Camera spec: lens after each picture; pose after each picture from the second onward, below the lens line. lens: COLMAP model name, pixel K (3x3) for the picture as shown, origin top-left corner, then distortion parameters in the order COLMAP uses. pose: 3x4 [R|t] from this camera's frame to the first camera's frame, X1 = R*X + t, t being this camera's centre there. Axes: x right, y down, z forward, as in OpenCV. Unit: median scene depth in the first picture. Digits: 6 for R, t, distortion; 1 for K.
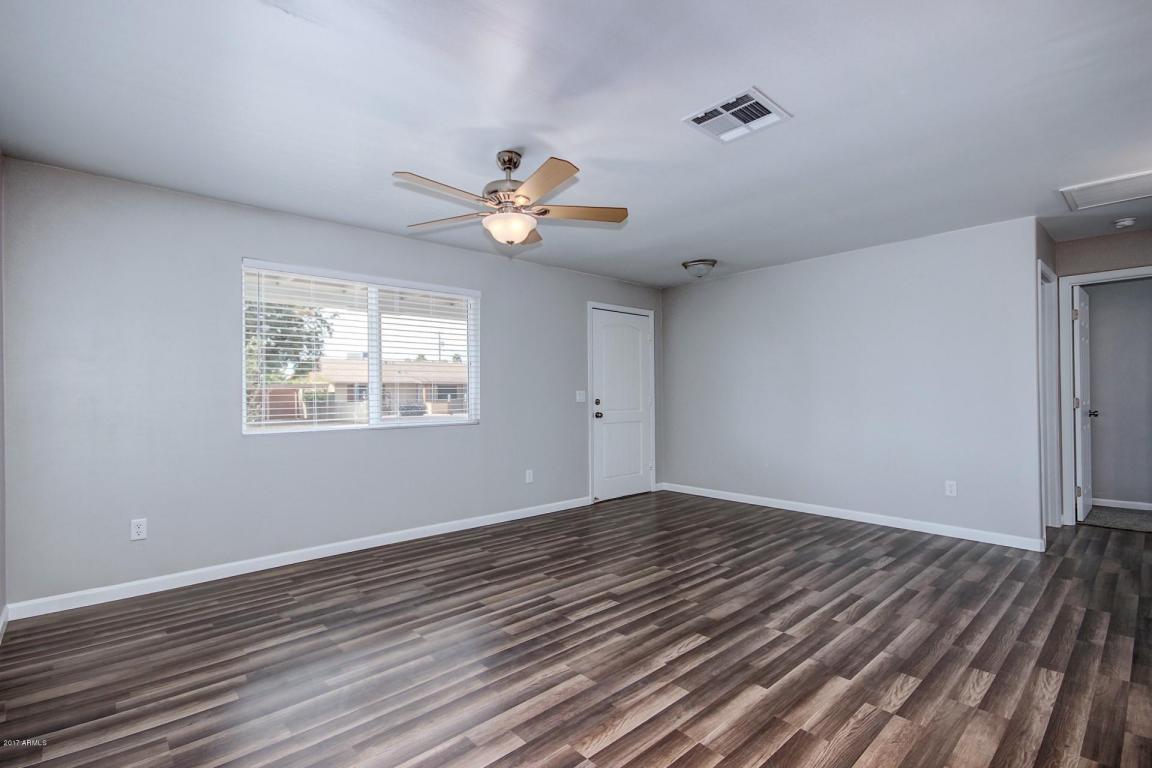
lens RADIAL K [[522.3, 0, 580.2], [0, 522.3, 390.9], [0, 0, 1]] dist [0.004675, -0.000203]
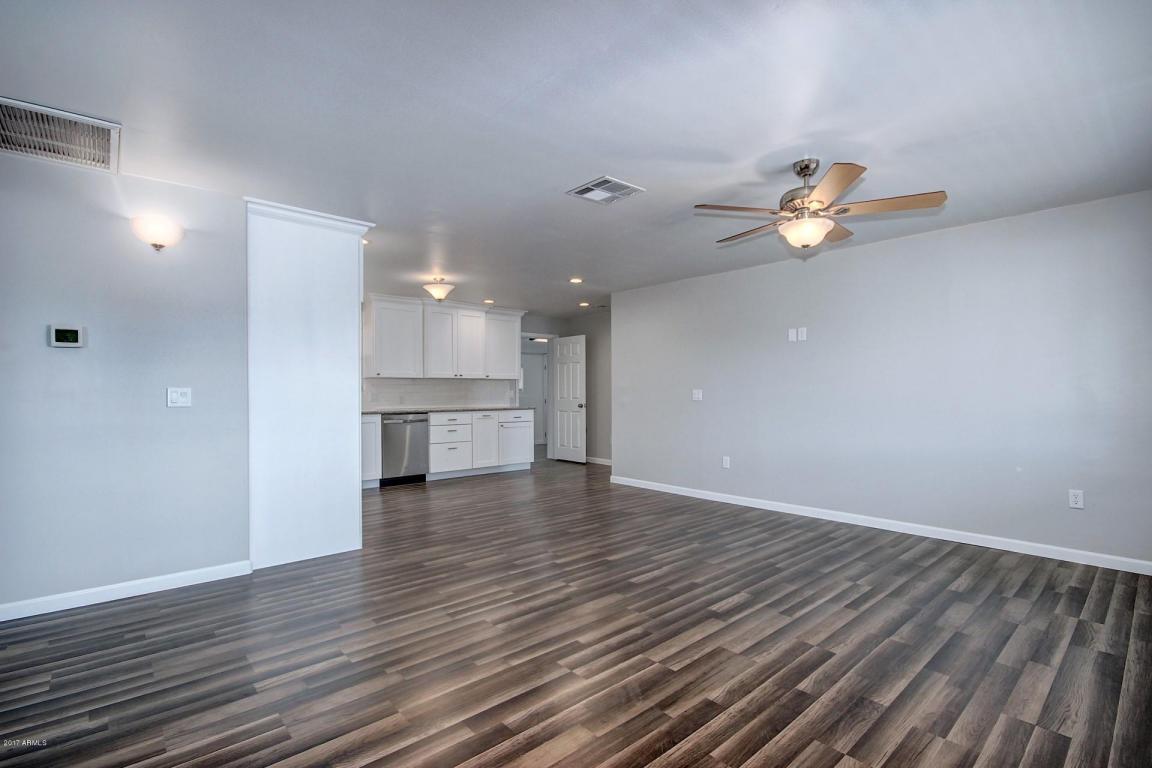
lens RADIAL K [[522.3, 0, 580.2], [0, 522.3, 390.9], [0, 0, 1]] dist [0.004675, -0.000203]
pose [[-0.999914, 0.008011, 0.010370, 0.263309], [0.007908, 0.999919, -0.009974, 0.008819], [-0.010449, -0.009891, -0.999896, 1.745161]]
